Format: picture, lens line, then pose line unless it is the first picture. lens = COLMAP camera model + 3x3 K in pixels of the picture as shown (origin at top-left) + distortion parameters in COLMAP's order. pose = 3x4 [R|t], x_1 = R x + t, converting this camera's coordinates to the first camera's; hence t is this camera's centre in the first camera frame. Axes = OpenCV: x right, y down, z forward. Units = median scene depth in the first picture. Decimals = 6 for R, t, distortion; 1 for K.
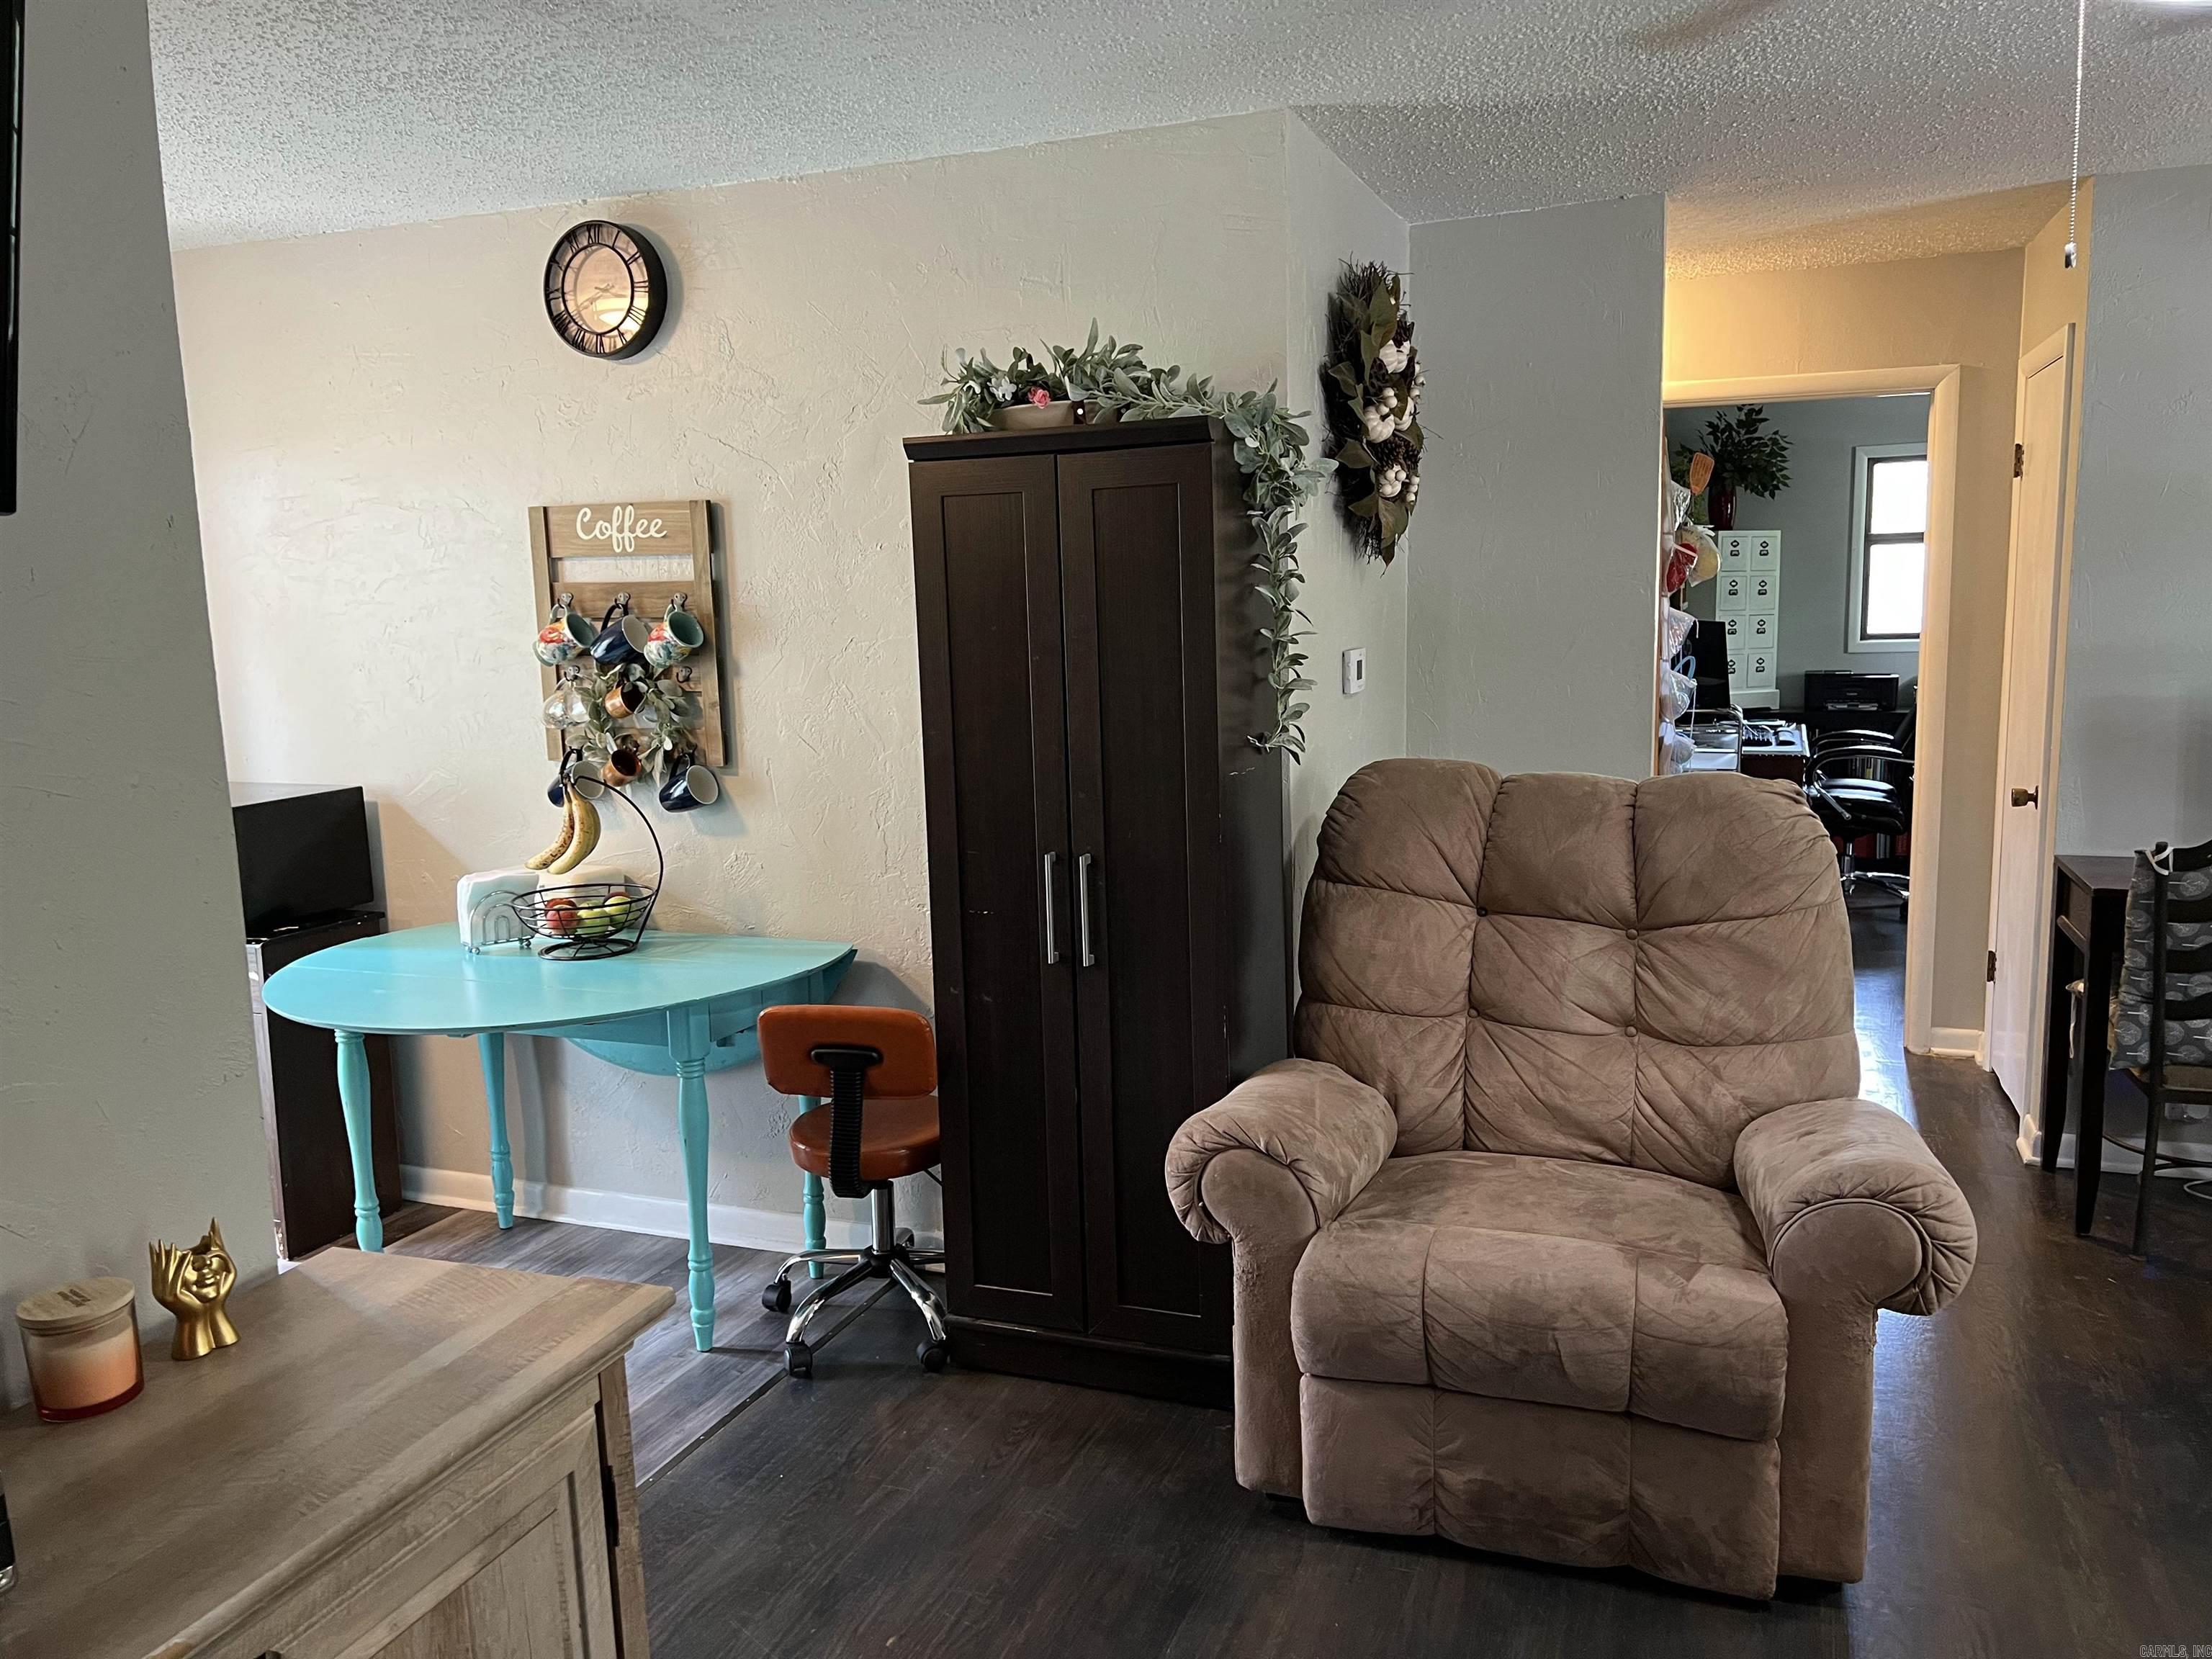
lens RADIAL K [[1642.1, 0, 1106.0], [0, 1642.1, 829.5], [0, 0, 1]] dist [0.083343, -0.107008]
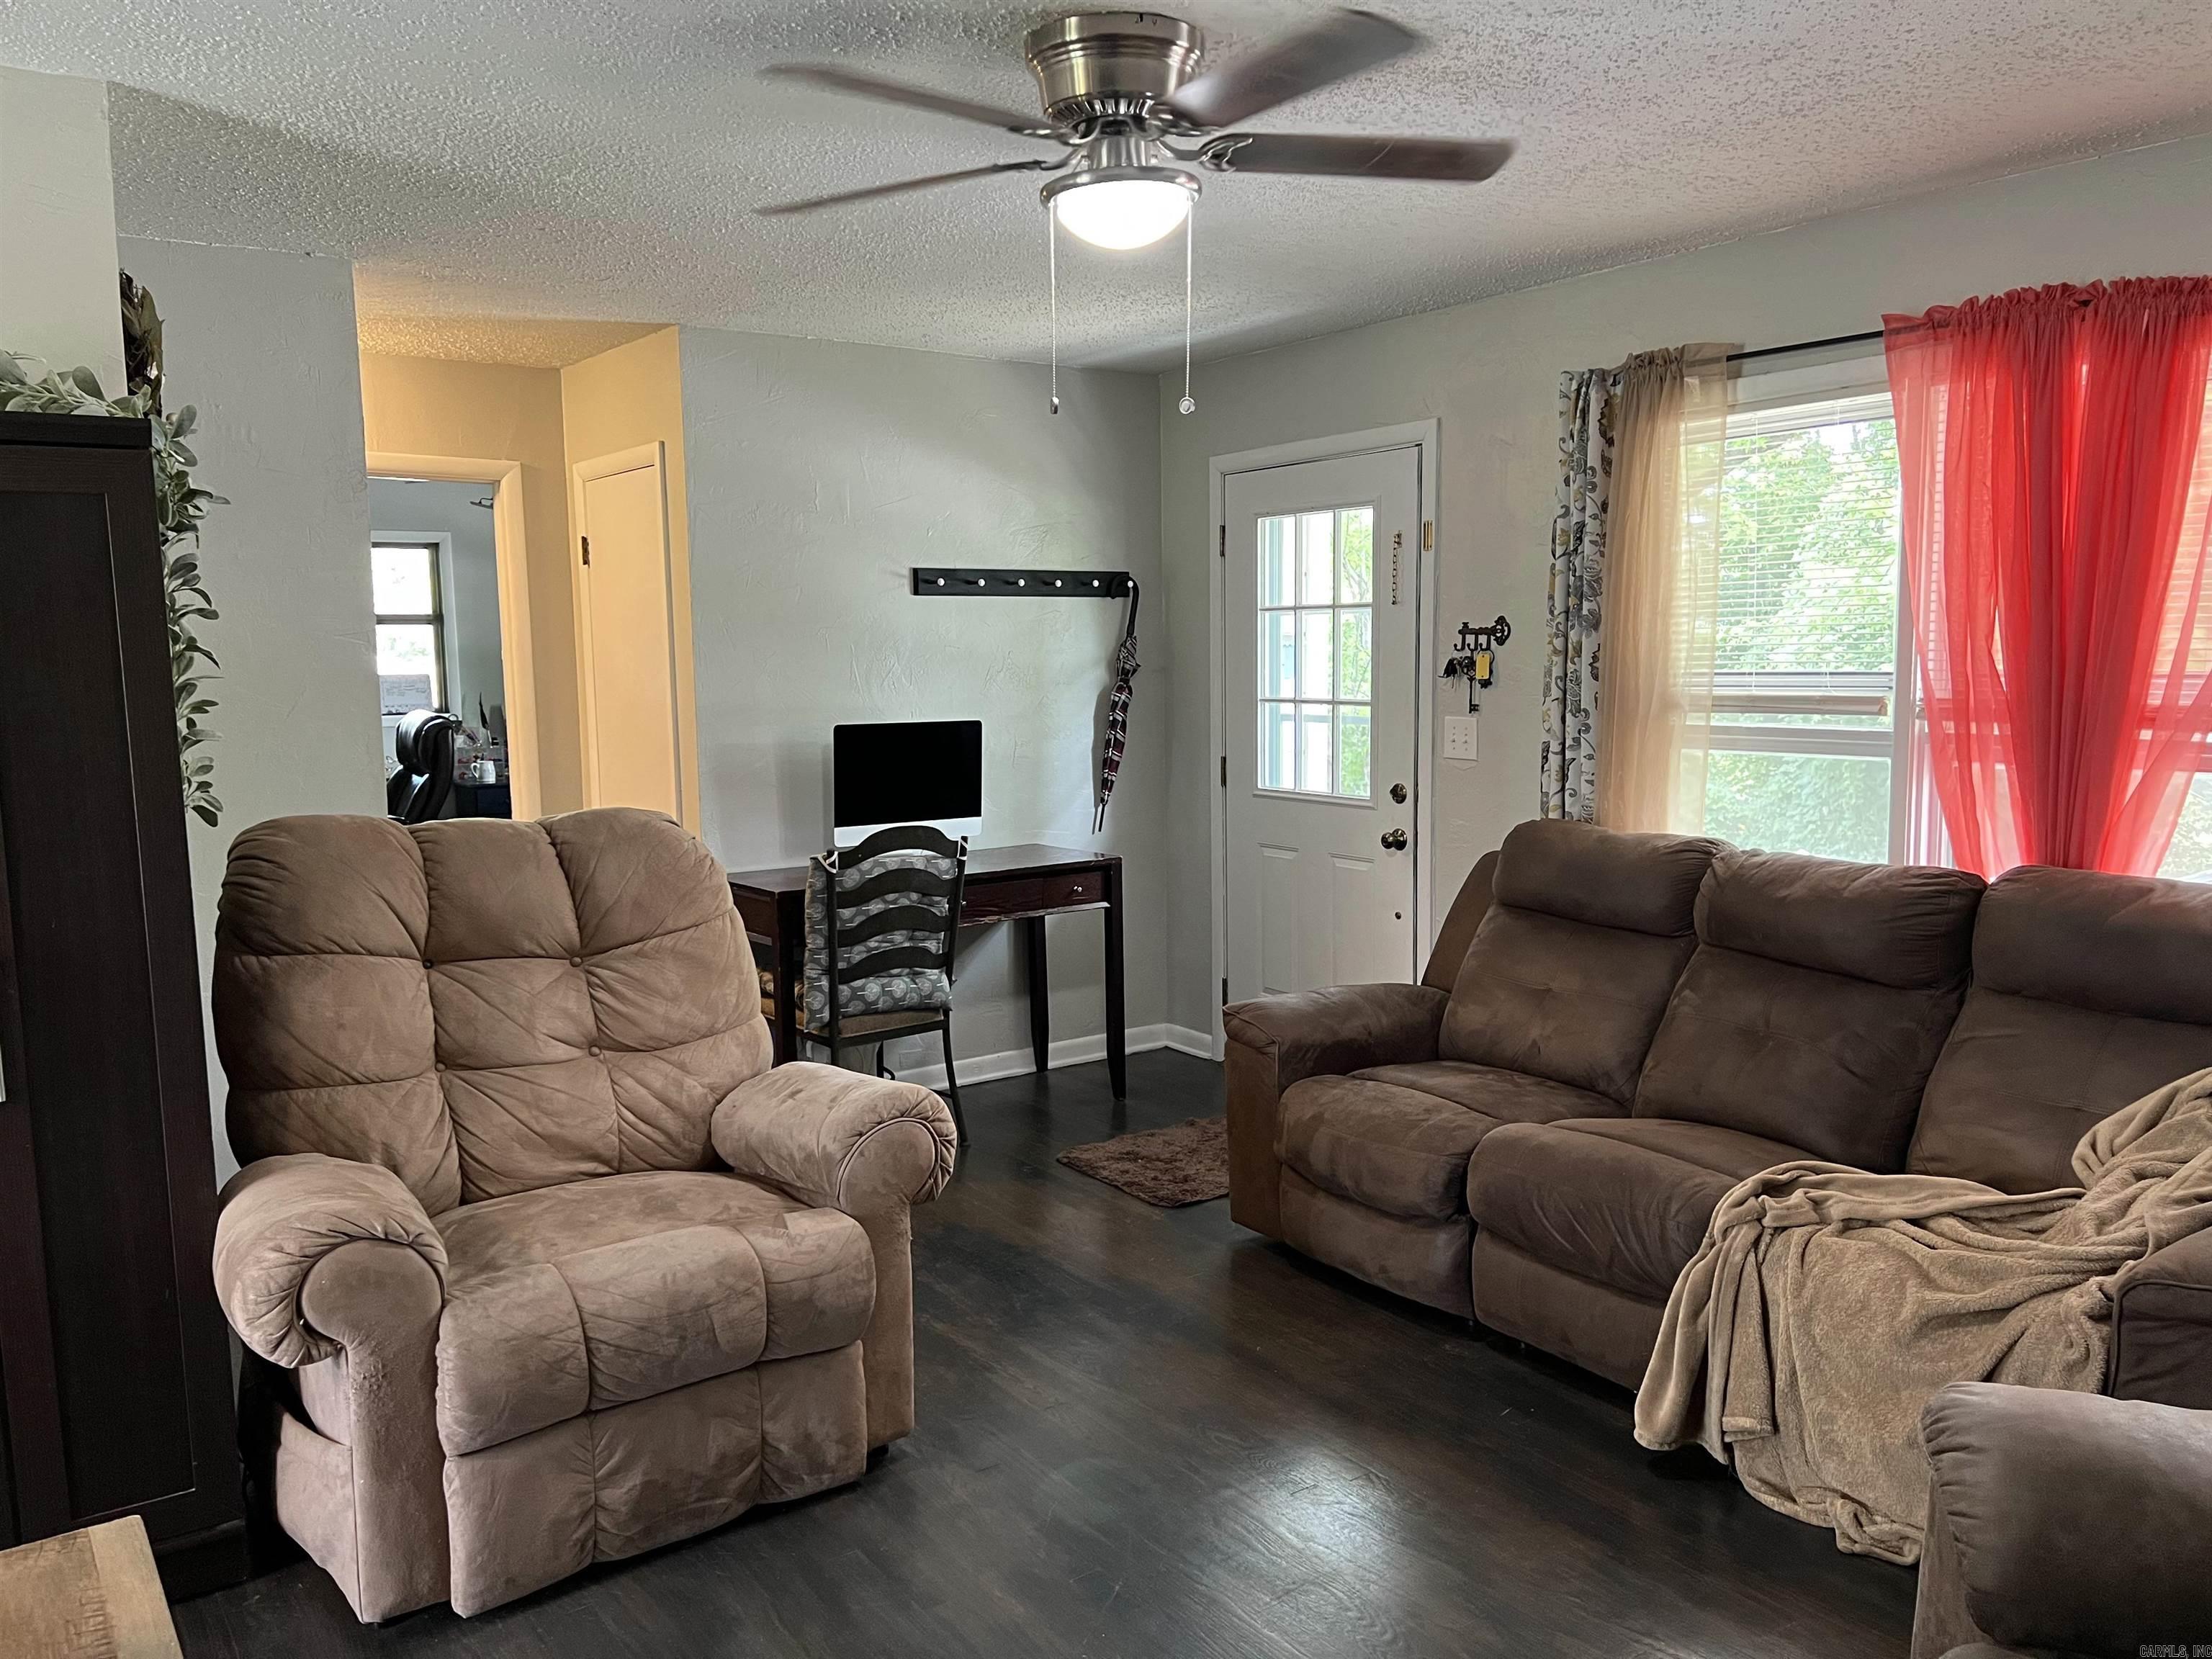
lens RADIAL K [[1642.1, 0, 1106.0], [0, 1642.1, 829.5], [0, 0, 1]] dist [0.083343, -0.107008]
pose [[0.545691, -0.067919, 0.835229, -0.386479], [0.114416, 0.993415, 0.006030, 0.011578], [-0.830139, 0.092273, 0.549869, 0.128818]]
